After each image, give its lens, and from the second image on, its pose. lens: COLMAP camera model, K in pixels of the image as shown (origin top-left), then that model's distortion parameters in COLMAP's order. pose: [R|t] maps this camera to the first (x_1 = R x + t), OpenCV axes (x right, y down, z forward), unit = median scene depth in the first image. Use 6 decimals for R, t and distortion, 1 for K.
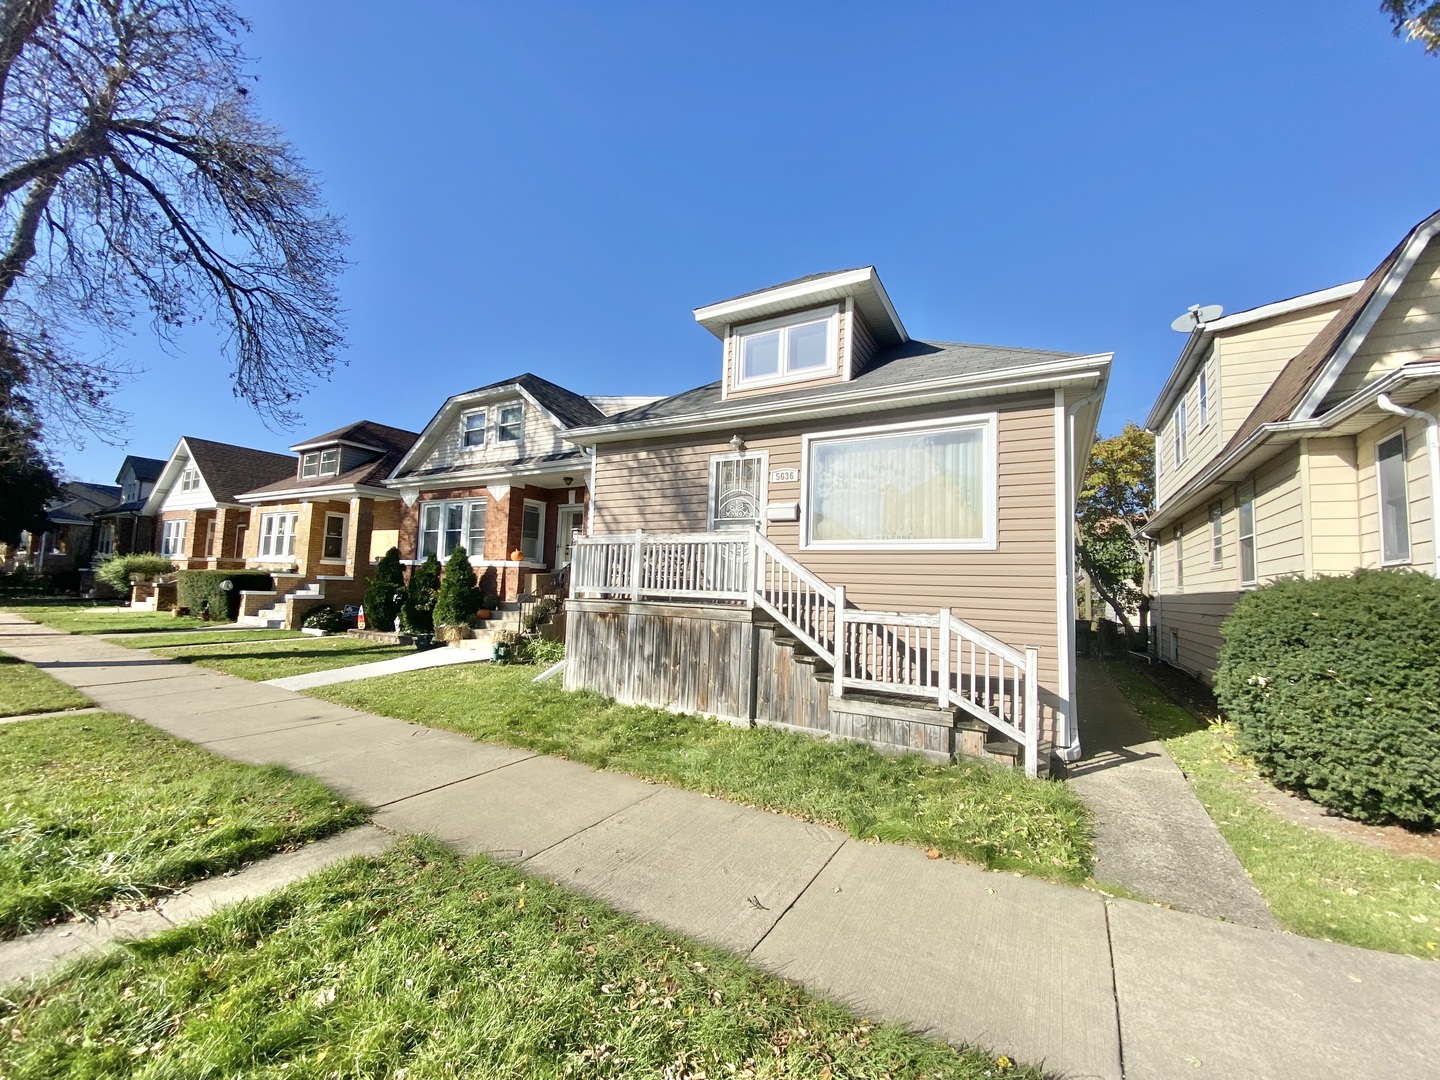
lens RADIAL K [[588.9, 0, 712.3], [0, 588.9, 544.0], [0, 0, 1]] dist [0.034042, -0.031261]
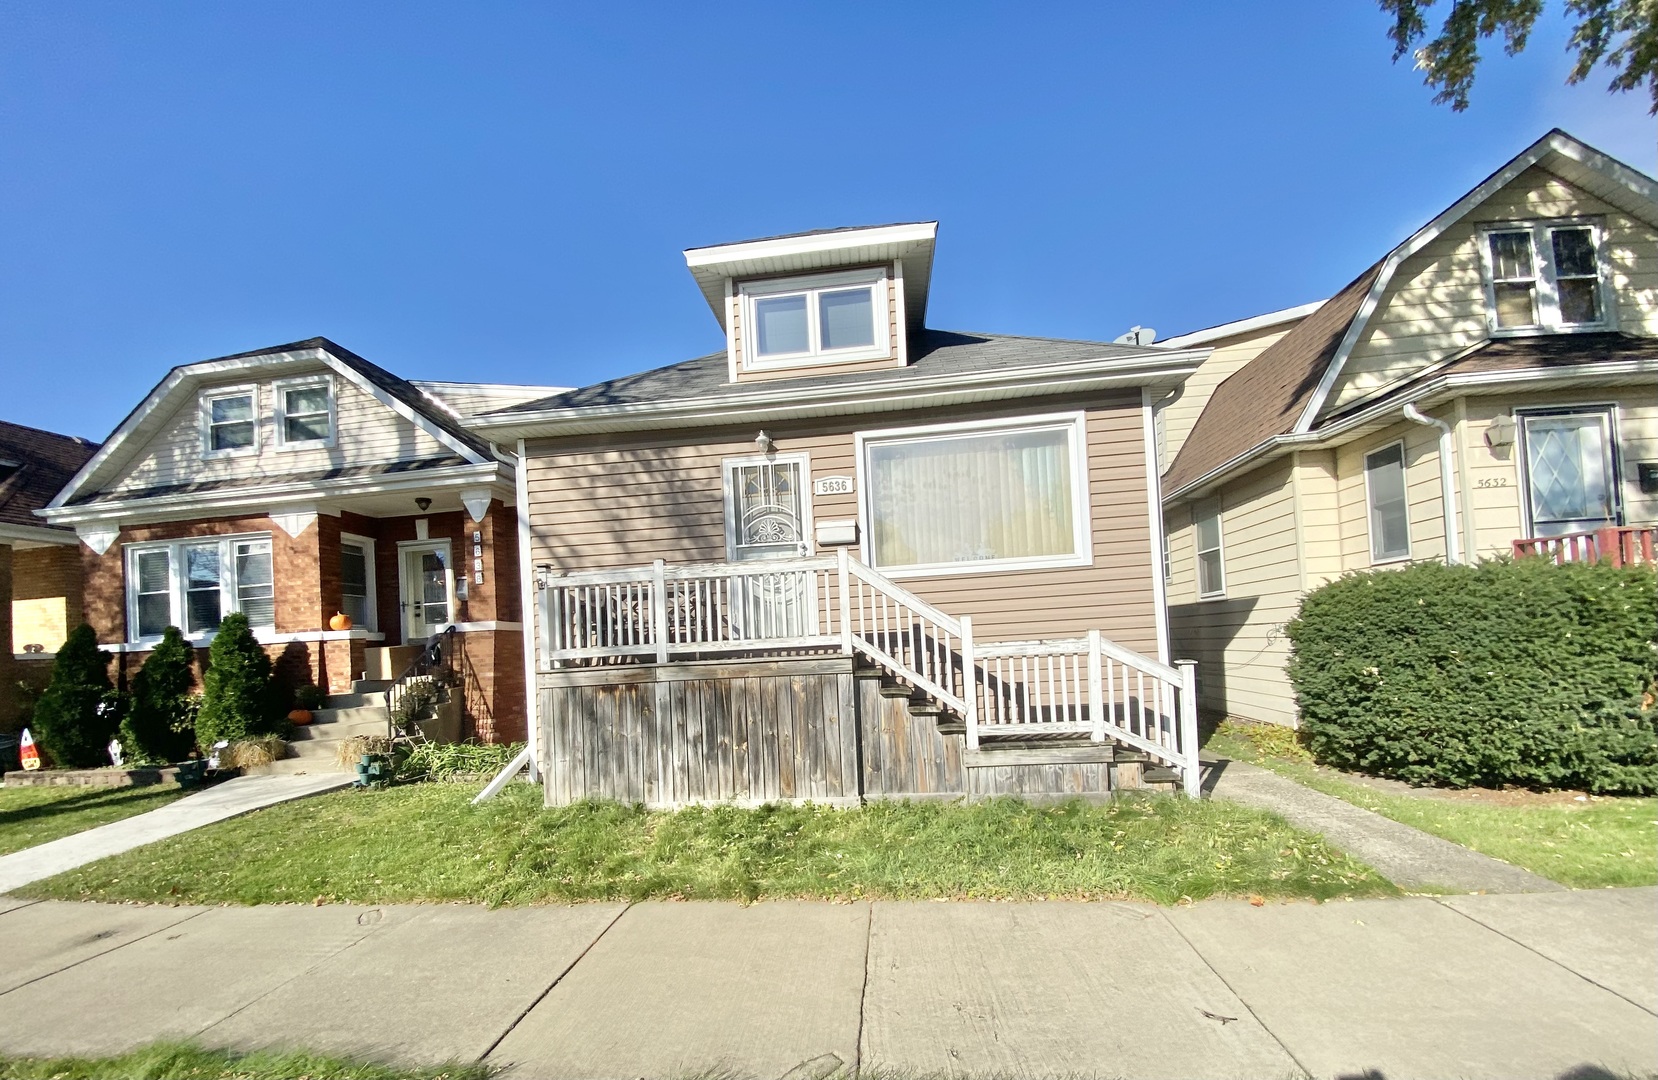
lens RADIAL K [[687.2, 0, 824.0], [0, 687.2, 633.9], [0, 0, 1]] dist [0.015523, -0.020433]
pose [[0.909666, -0.078477, 0.407860, -0.261998], [0.054733, 0.996073, 0.069584, 0.015026], [-0.411719, -0.040975, 0.910389, 0.163795]]
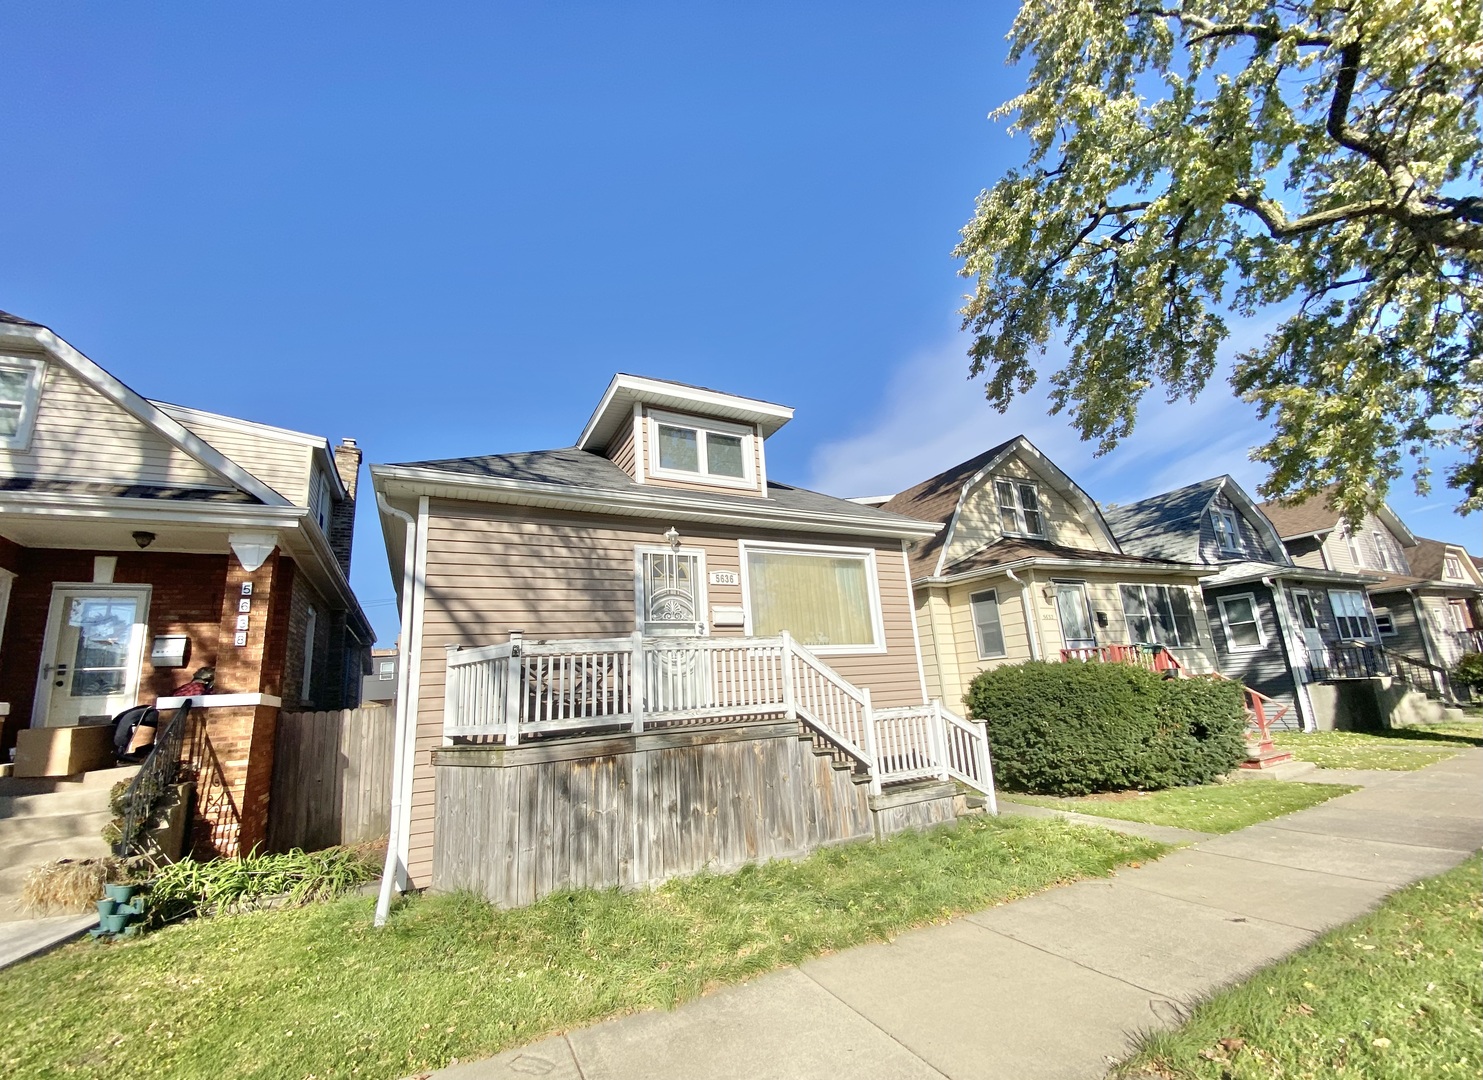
lens RADIAL K [[605.6, 0, 743.7], [0, 605.6, 546.1], [0, 0, 1]] dist [0.009598, -0.014566]
pose [[0.530087, 0.140434, 0.836233, -0.653287], [0.019413, 0.983922, -0.177542, 0.006542], [-0.847721, 0.110346, 0.518838, 0.437960]]
